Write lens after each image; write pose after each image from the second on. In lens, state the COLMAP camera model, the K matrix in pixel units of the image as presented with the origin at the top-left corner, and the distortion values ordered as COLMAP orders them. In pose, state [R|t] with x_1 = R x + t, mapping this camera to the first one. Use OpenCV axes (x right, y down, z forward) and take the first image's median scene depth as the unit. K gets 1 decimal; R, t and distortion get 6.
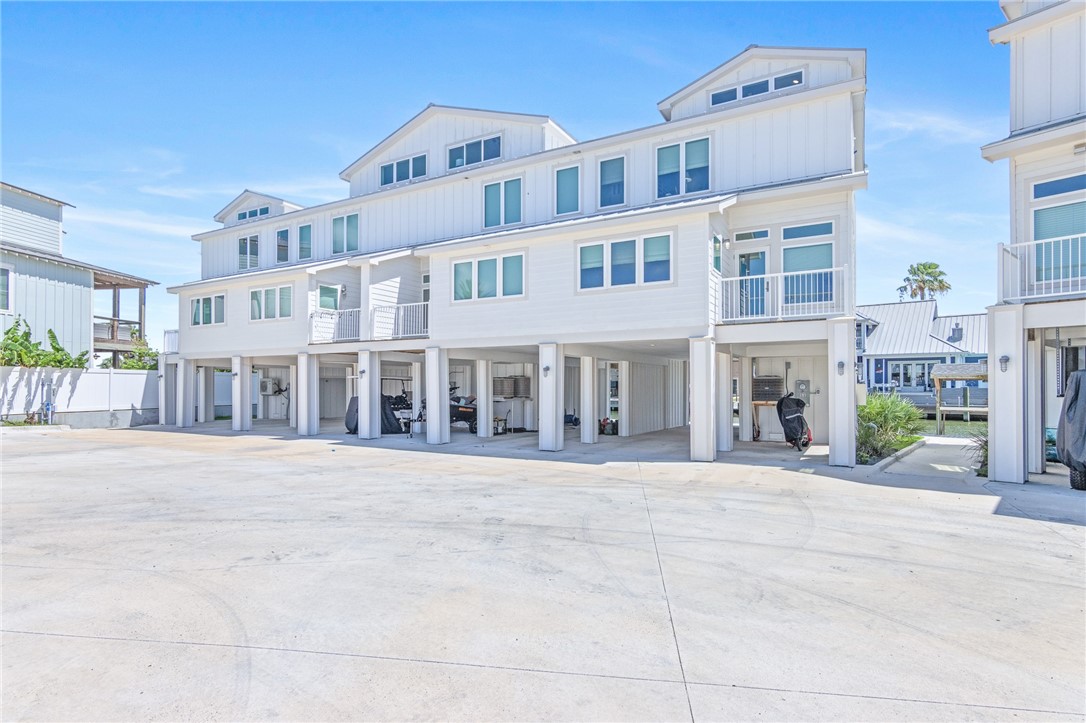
lens RADIAL K [[557.1, 0, 540.8], [0, 557.1, 371.9], [0, 0, 1]] dist [-0.002780, 0.000909]
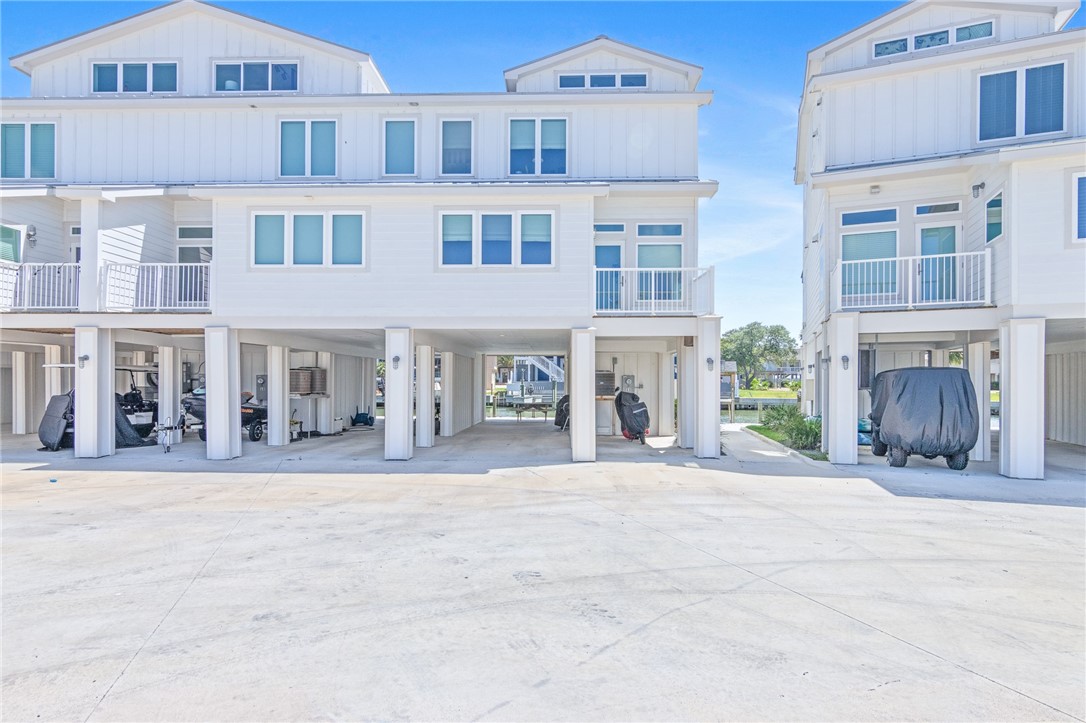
lens RADIAL K [[557.1, 0, 540.8], [0, 557.1, 371.9], [0, 0, 1]] dist [-0.002780, 0.000909]
pose [[0.881516, 0.009929, 0.472049, -0.180055], [-0.015452, 0.999850, 0.007825, 0.003400], [-0.471901, -0.014192, 0.881538, 0.176401]]
